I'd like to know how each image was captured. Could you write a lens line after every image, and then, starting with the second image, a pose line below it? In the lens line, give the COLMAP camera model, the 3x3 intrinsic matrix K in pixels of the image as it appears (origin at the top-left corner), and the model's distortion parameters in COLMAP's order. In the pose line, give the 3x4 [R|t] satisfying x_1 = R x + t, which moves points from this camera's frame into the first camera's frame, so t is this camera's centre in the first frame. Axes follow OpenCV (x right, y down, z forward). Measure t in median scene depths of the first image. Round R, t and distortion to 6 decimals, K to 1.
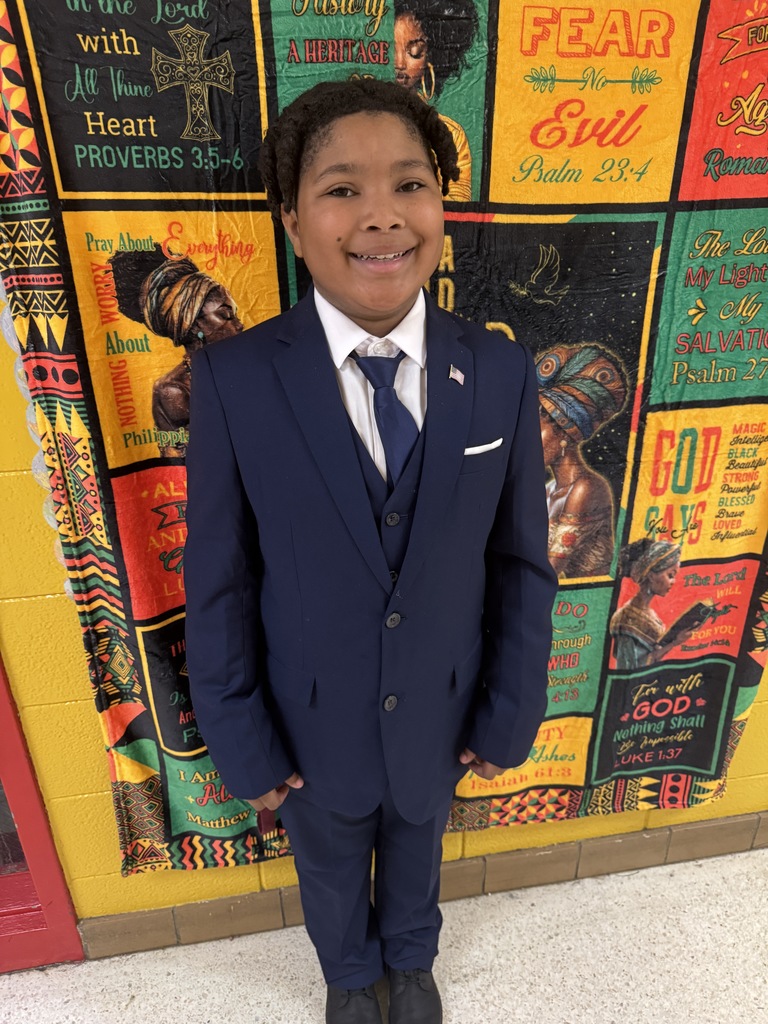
lens RADIAL K [[749.8, 0, 374.3], [0, 749.8, 512.4], [0, 0, 1]] dist [0.057459, -0.068157]
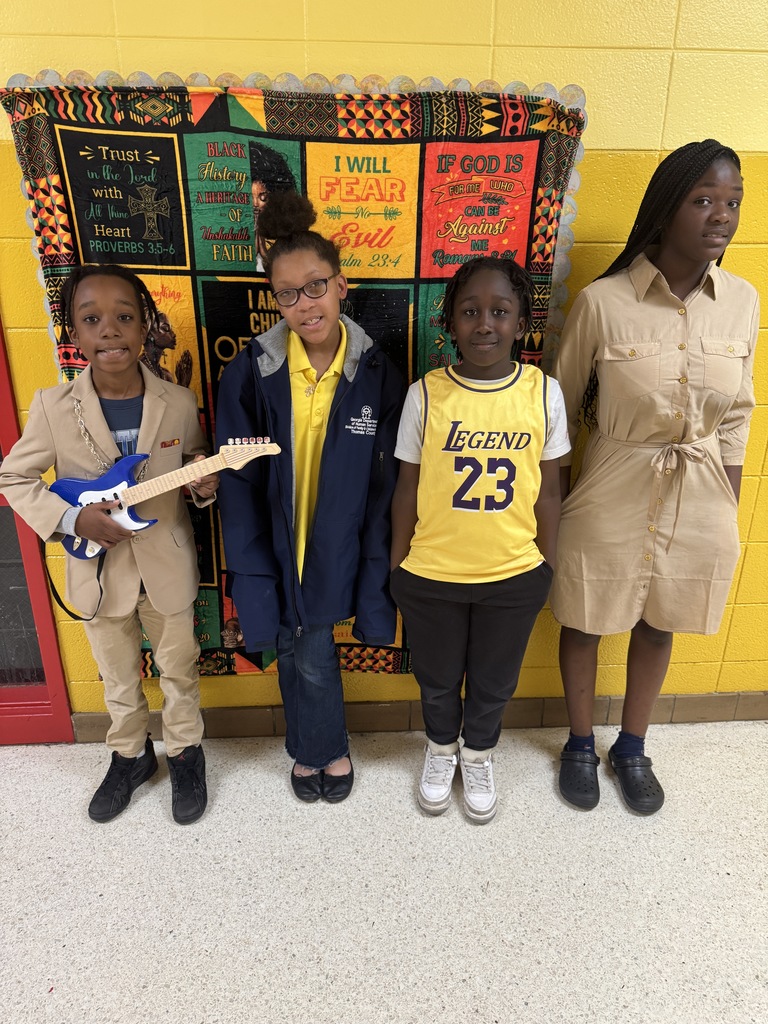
lens RADIAL K [[749.8, 0, 374.3], [0, 749.8, 512.4], [0, 0, 1]] dist [0.057459, -0.068157]
pose [[0.991565, 0.065498, -0.111845, 0.573999], [-0.073039, 0.995228, -0.064710, 0.279737], [0.107072, 0.072333, 0.991617, -0.783822]]
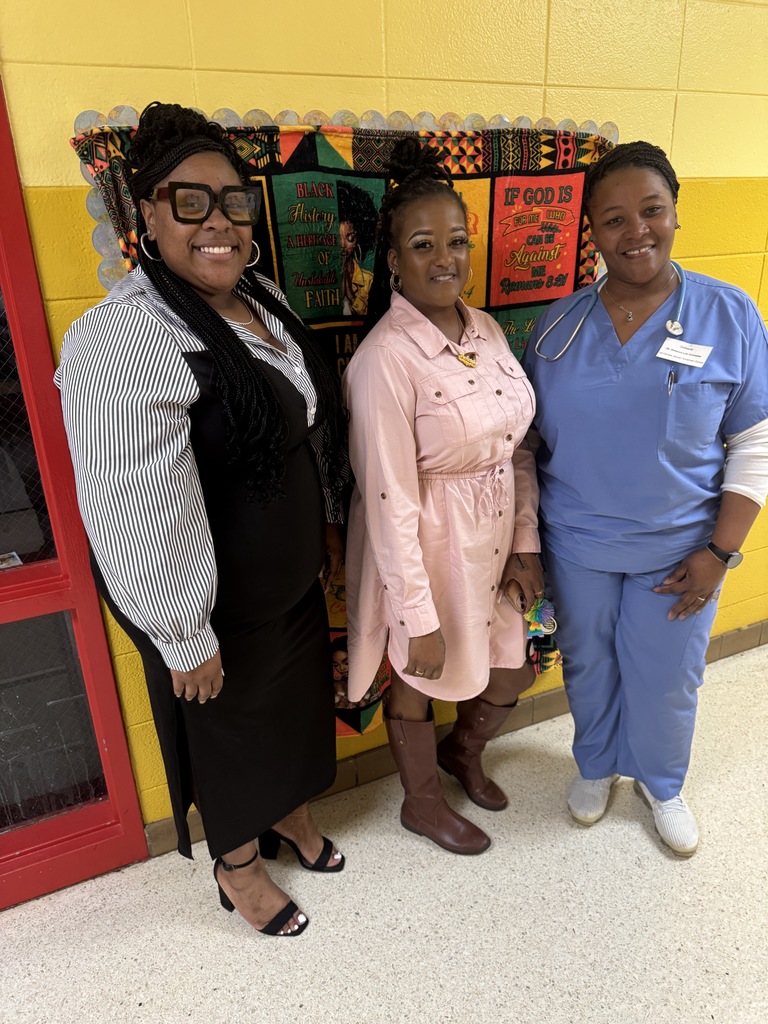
lens RADIAL K [[749.8, 0, 374.3], [0, 749.8, 512.4], [0, 0, 1]] dist [0.057459, -0.068157]
pose [[0.969350, -0.106493, 0.221403, -0.353588], [0.122950, 0.990481, -0.061888, 0.173283], [-0.212705, 0.087213, 0.973217, -0.723510]]
